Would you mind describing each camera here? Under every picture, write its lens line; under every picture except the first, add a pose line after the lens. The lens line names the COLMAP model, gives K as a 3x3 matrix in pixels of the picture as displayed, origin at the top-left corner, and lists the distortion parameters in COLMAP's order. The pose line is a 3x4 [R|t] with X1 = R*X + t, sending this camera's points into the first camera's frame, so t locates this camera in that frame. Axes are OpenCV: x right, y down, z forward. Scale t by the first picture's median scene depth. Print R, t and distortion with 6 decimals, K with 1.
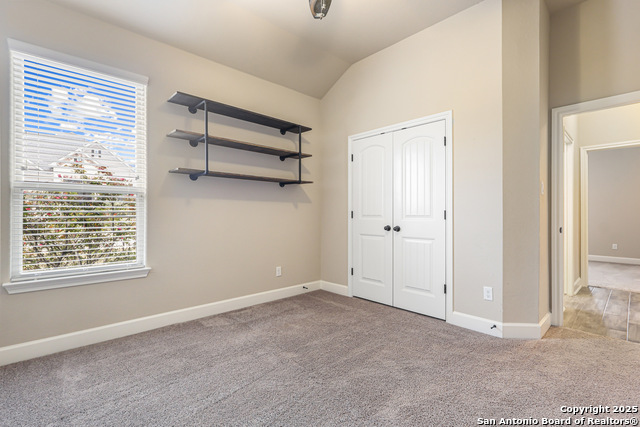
lens RADIAL K [[296.0, 0, 315.9], [0, 296.0, 213.9], [0, 0, 1]] dist [-0.000419, -0.000047]
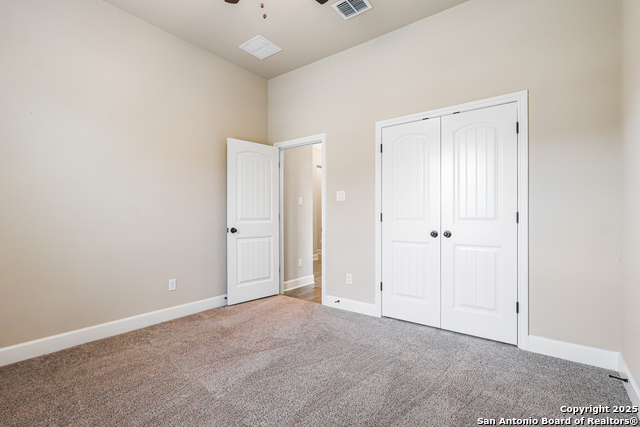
lens RADIAL K [[296.0, 0, 315.9], [0, 296.0, 213.9], [0, 0, 1]] dist [-0.000419, -0.000047]
pose [[0.984916, -0.000509, 0.173033, -0.224124], [0.001790, 0.999972, -0.007247, -0.001112], [-0.173024, 0.007448, 0.984889, 0.248759]]
